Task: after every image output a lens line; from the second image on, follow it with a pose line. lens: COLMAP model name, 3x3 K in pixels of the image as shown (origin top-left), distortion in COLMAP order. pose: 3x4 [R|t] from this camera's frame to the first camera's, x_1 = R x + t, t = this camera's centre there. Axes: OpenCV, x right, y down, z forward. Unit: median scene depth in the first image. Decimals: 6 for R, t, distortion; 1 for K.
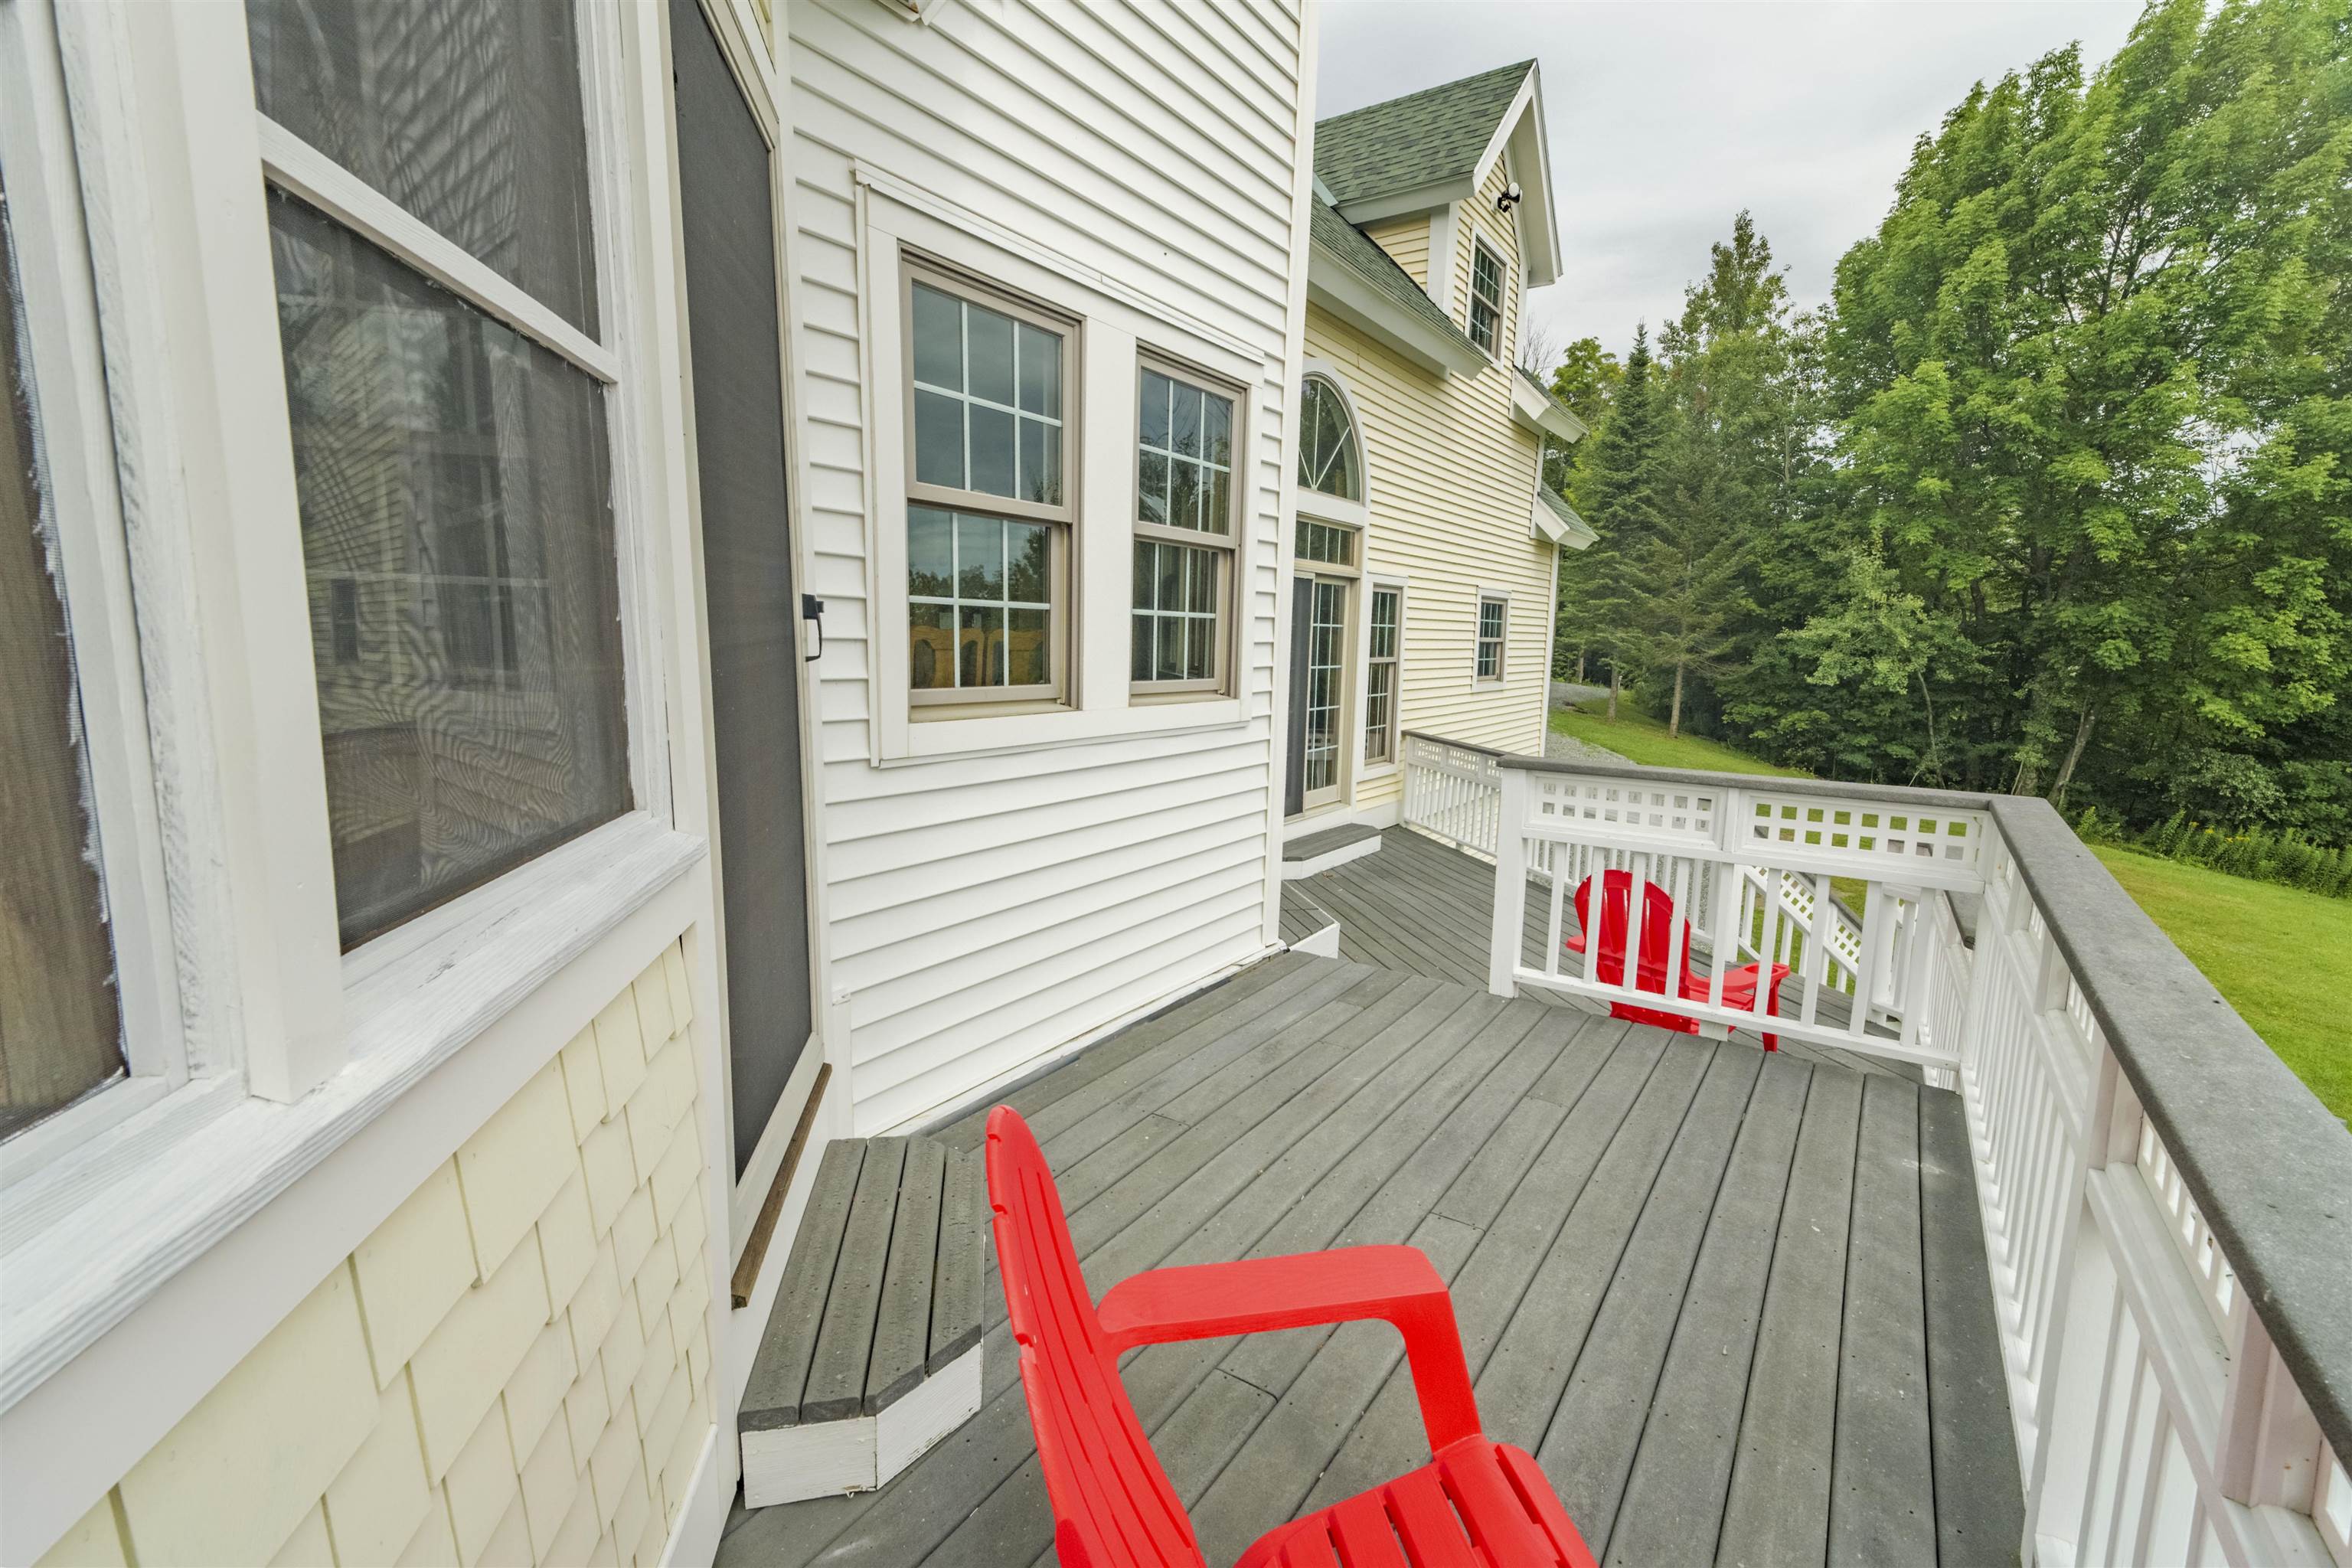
lens RADIAL K [[965.4, 0, 1176.0], [0, 965.4, 784.0], [0, 0, 1]] dist [0.001144, 0.000131]
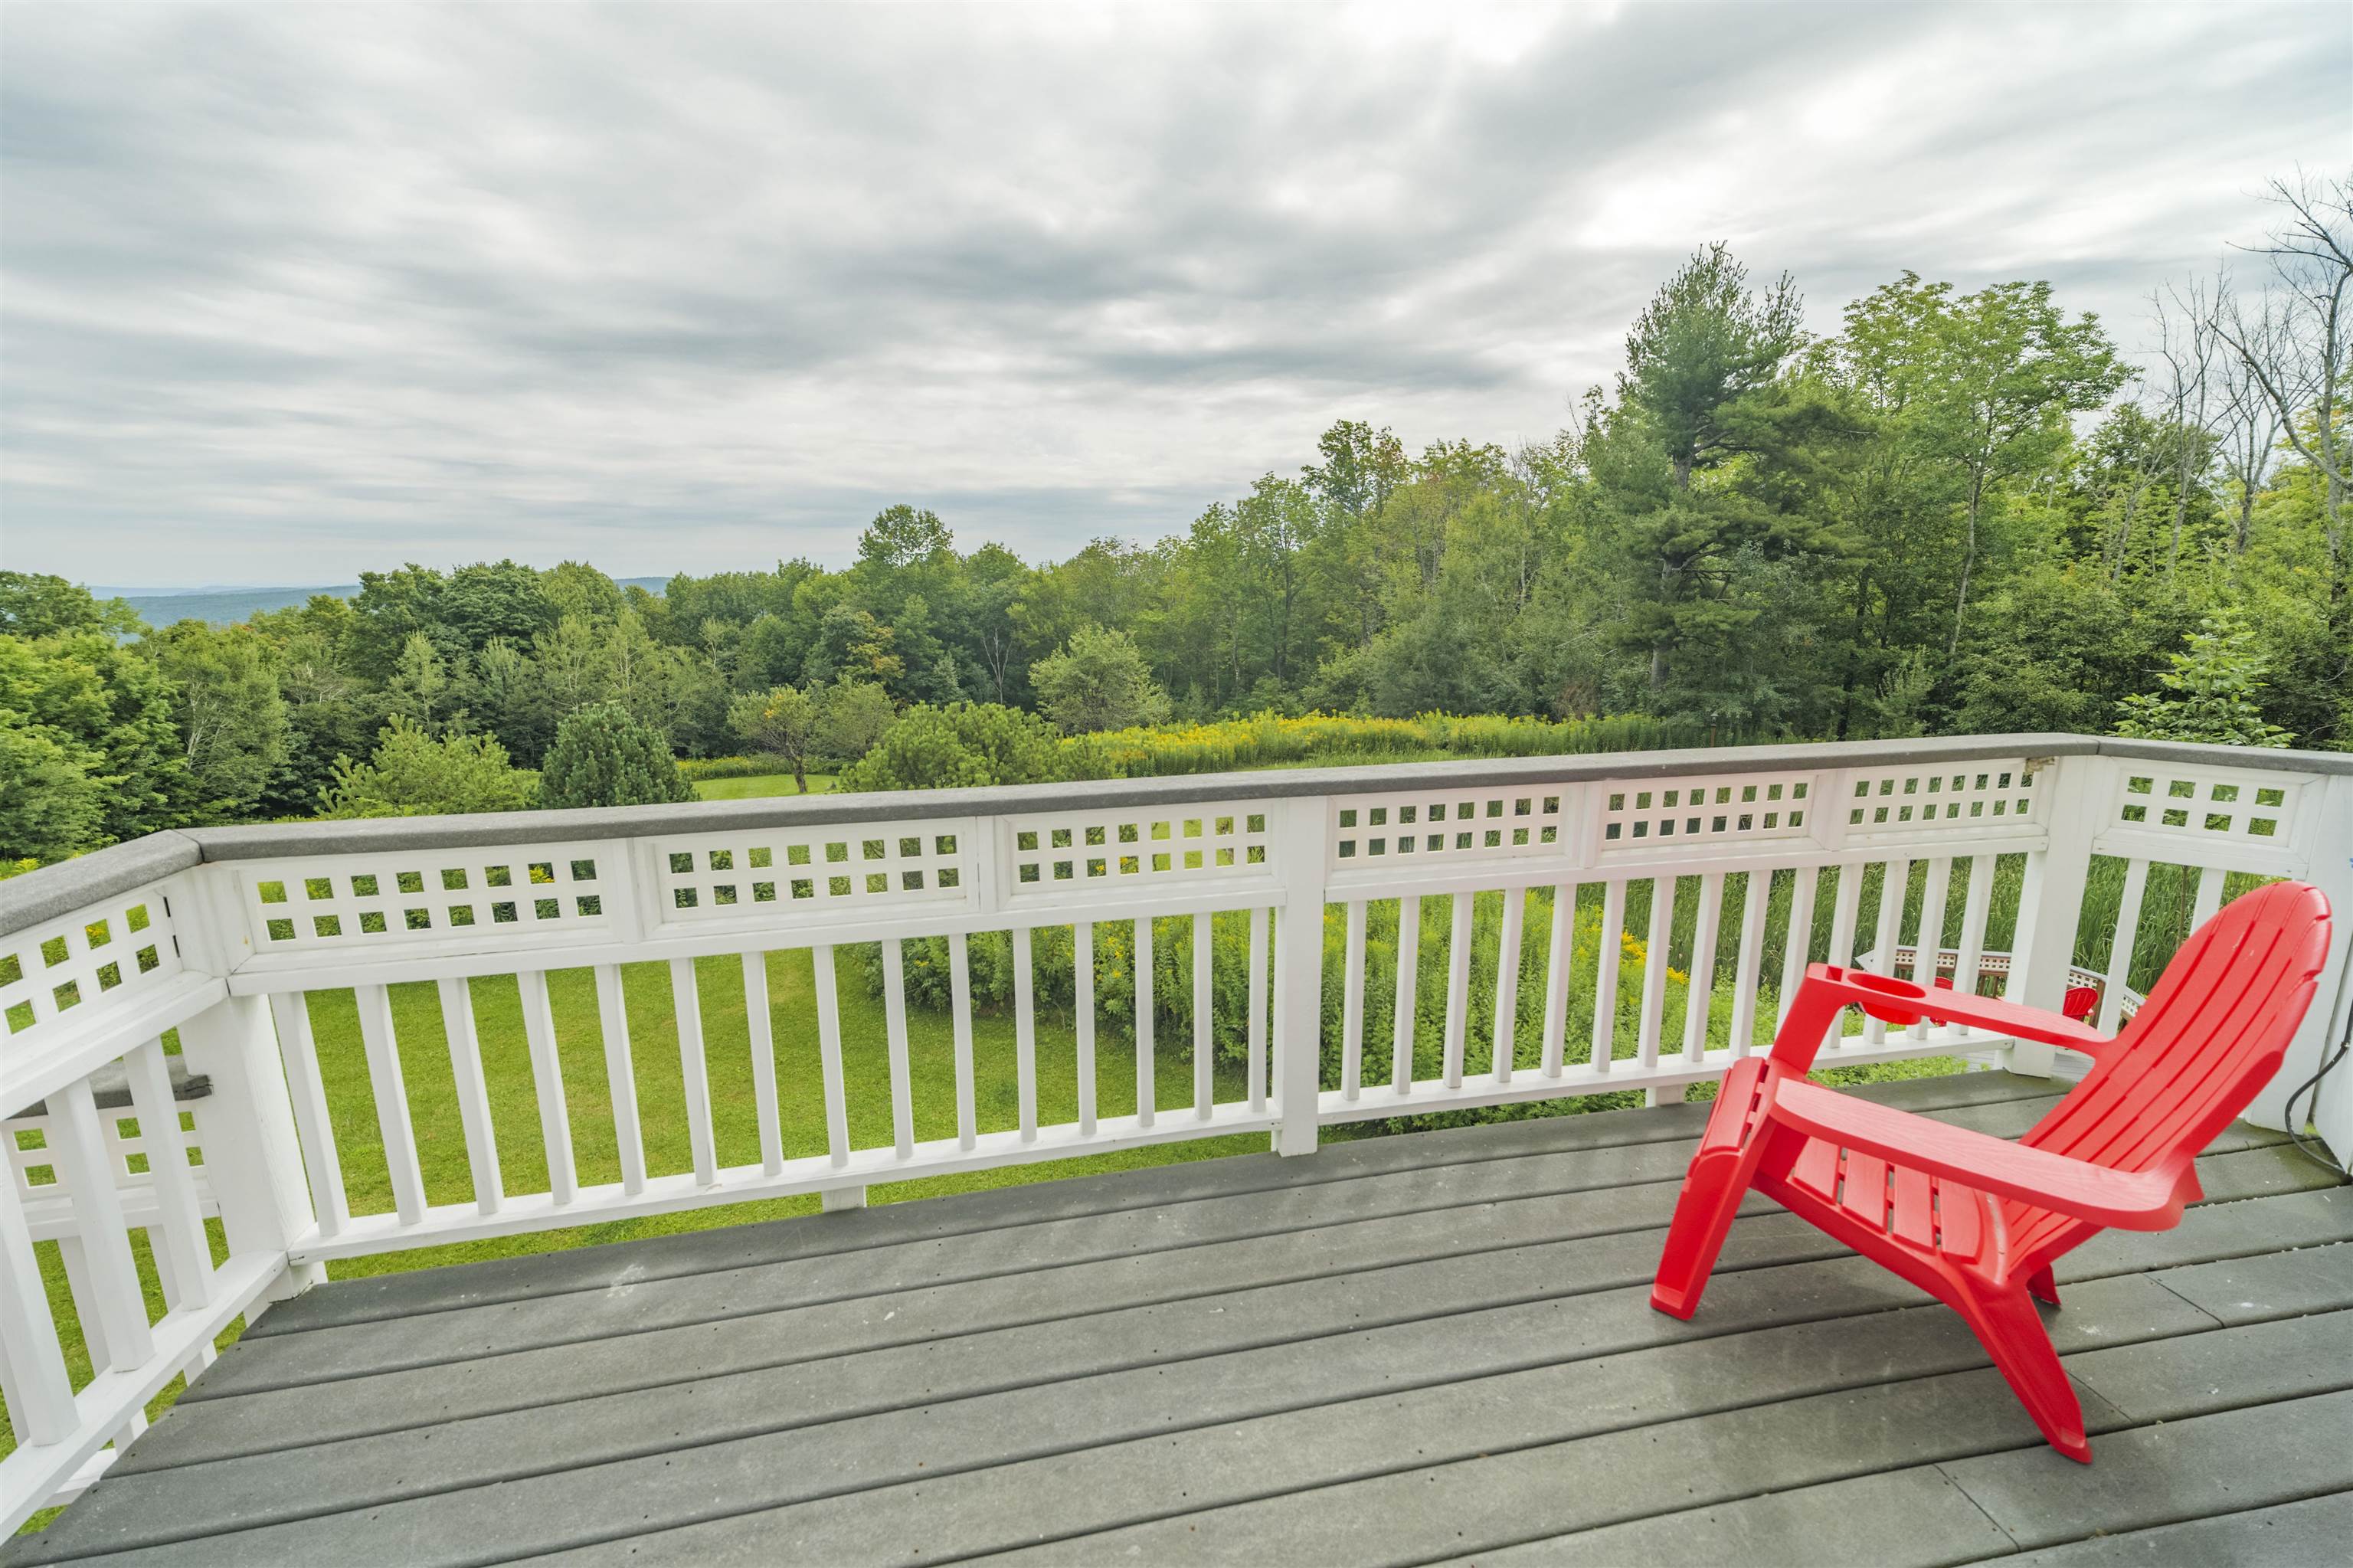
lens RADIAL K [[965.8, 0, 1176.5], [0, 965.8, 784.0], [0, 0, 1]] dist [0.001144, 0.000131]
pose [[-0.730052, -0.147747, 0.667229, 0.029643], [0.100455, 0.942543, 0.318624, -0.166303], [-0.675968, 0.299638, -0.673264, 1.166921]]
